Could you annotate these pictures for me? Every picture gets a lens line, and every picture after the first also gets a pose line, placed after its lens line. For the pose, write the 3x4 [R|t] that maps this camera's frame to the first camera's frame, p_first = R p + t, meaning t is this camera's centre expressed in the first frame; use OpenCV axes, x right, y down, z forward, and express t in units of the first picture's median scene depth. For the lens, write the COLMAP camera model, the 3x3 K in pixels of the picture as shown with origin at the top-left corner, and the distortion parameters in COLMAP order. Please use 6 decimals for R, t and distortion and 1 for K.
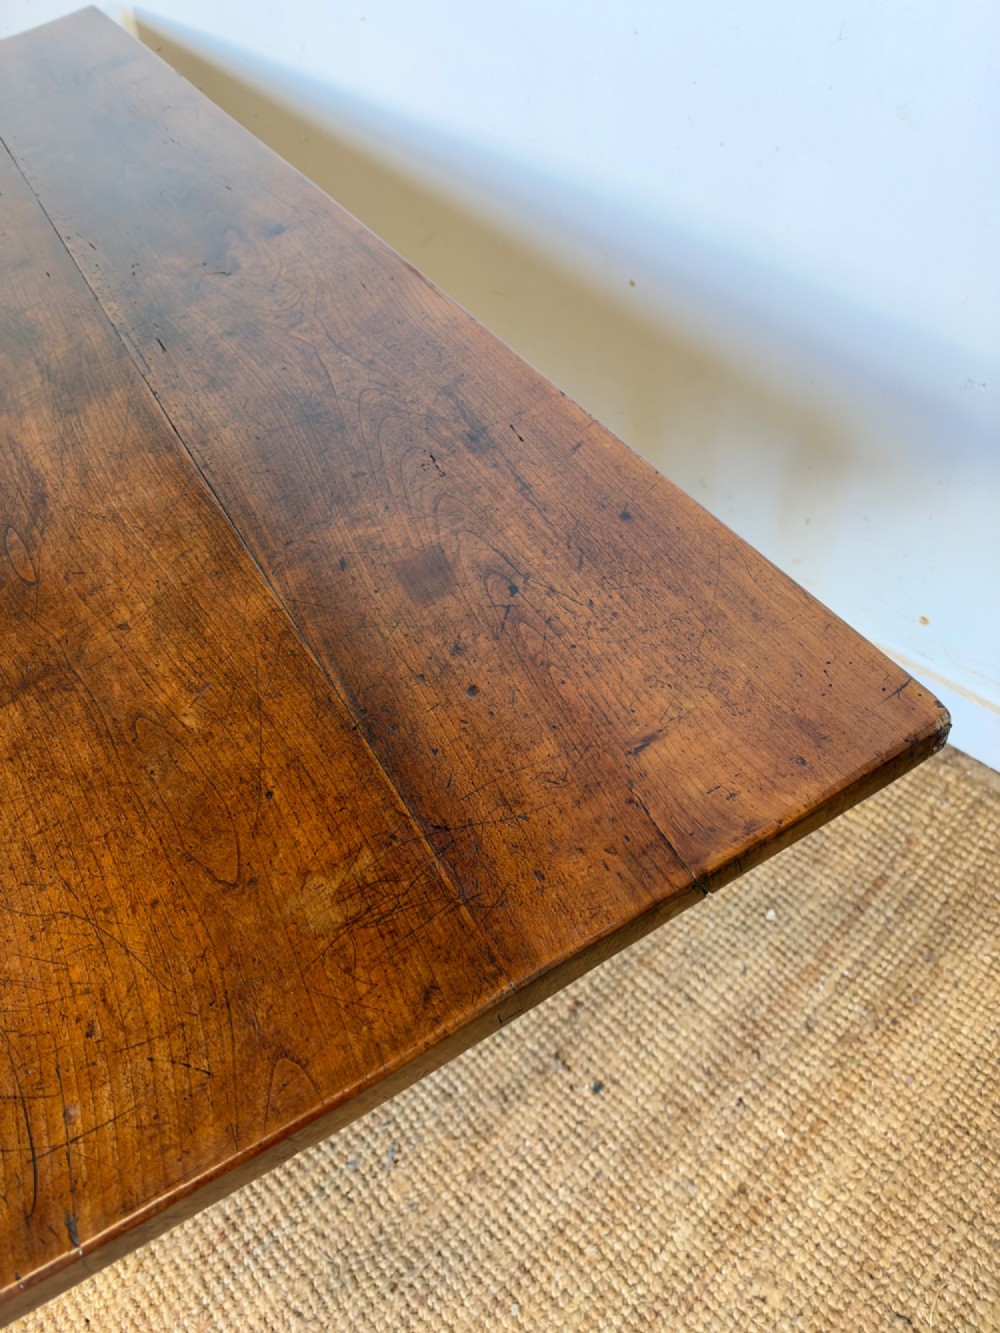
lens RADIAL K [[977.6, 0, 493.7], [0, 977.6, 678.5], [0, 0, 1]] dist [-0.015486, -0.002337]
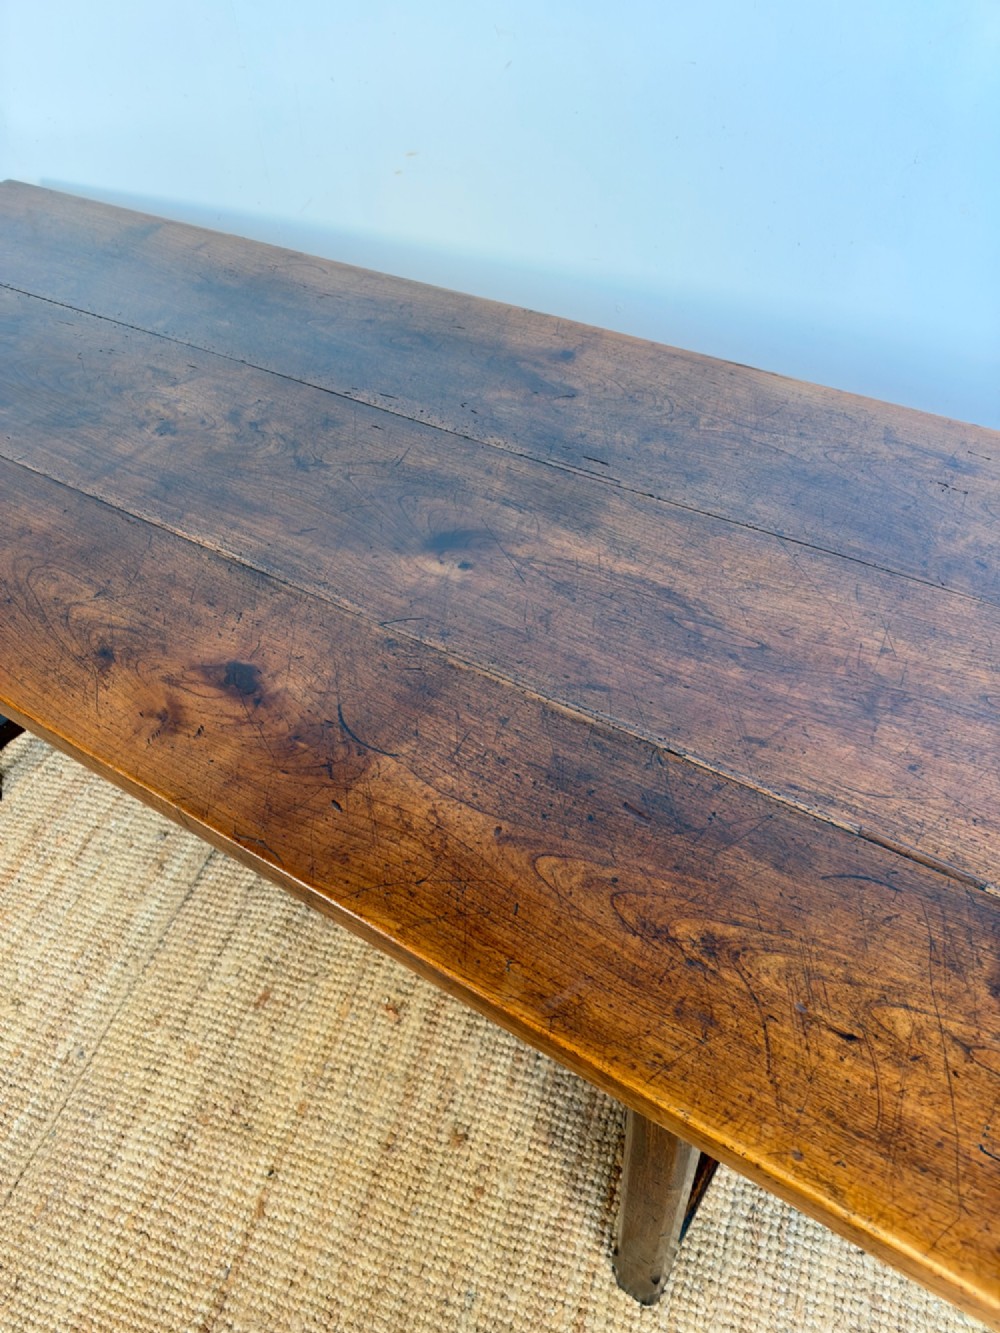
lens RADIAL K [[977.6, 0, 492.0], [0, 977.6, 675.8], [0, 0, 1]] dist [-0.015486, -0.002337]
pose [[0.889221, -0.275442, 0.365263, -0.796027], [0.305378, 0.951886, -0.025623, -0.088912], [-0.340631, 0.134328, 0.930552, 0.000373]]
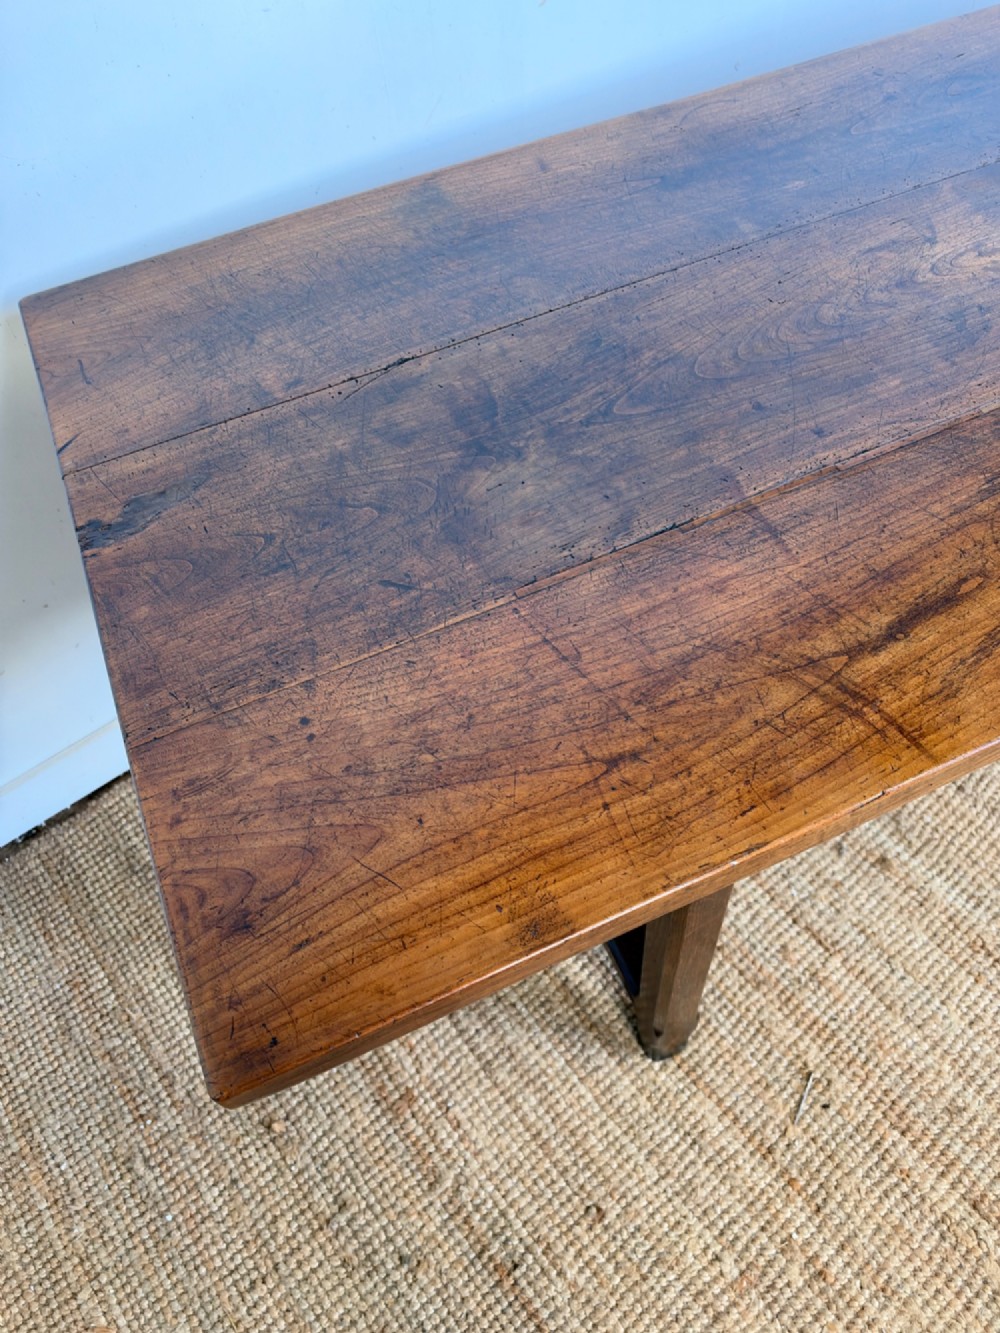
lens RADIAL K [[977.6, 0, 489.0], [0, 977.6, 685.6], [0, 0, 1]] dist [-0.015486, -0.002337]
pose [[0.102918, -0.740086, 0.664590, -1.507365], [0.795509, 0.462341, 0.391671, -1.016598], [-0.597138, 0.488378, 0.636328, 1.026553]]
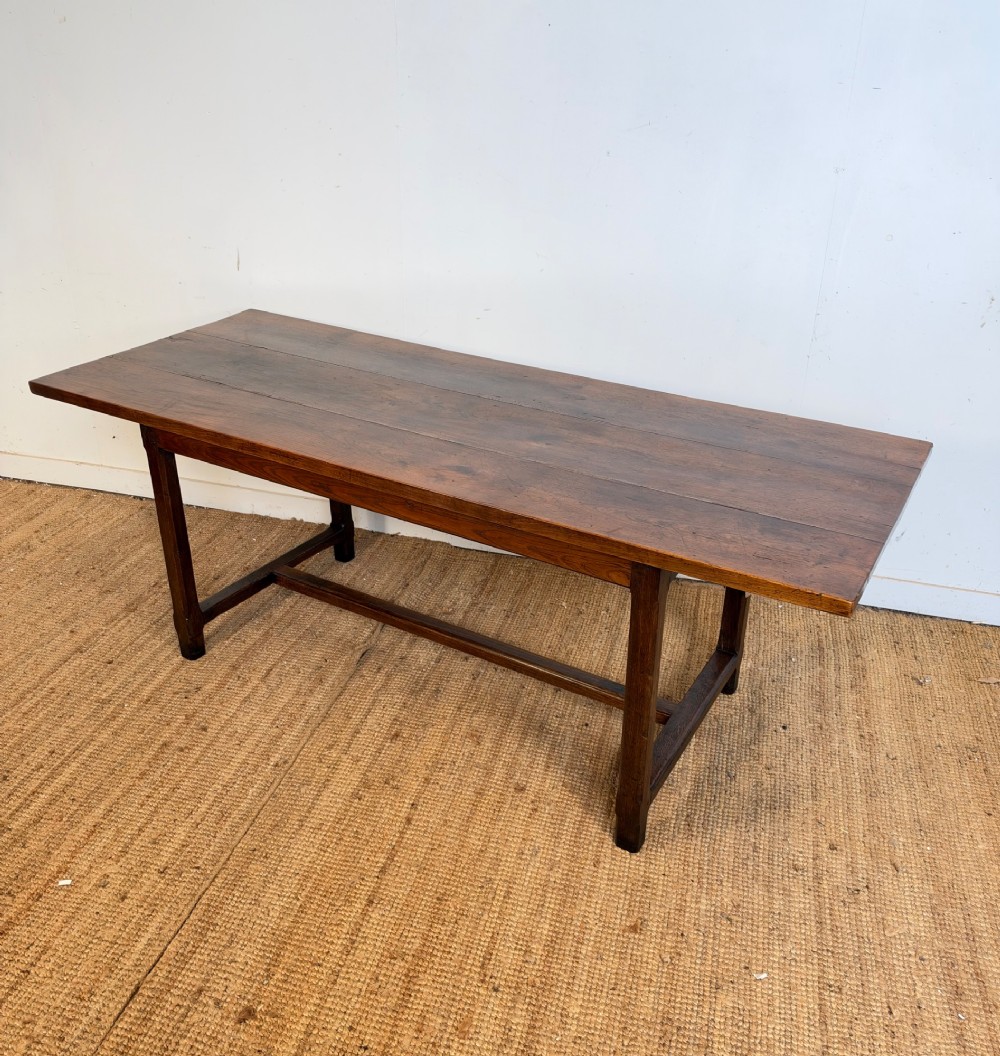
lens RADIAL K [[979.1, 0, 503.3], [0, 979.1, 507.9], [0, 0, 1]] dist [0.005289, 0.000000]
pose [[0.851090, -0.085151, 0.518068, -1.632587], [0.294024, 0.894810, -0.335954, 0.572608], [-0.434966, 0.438252, 0.786600, -0.705845]]
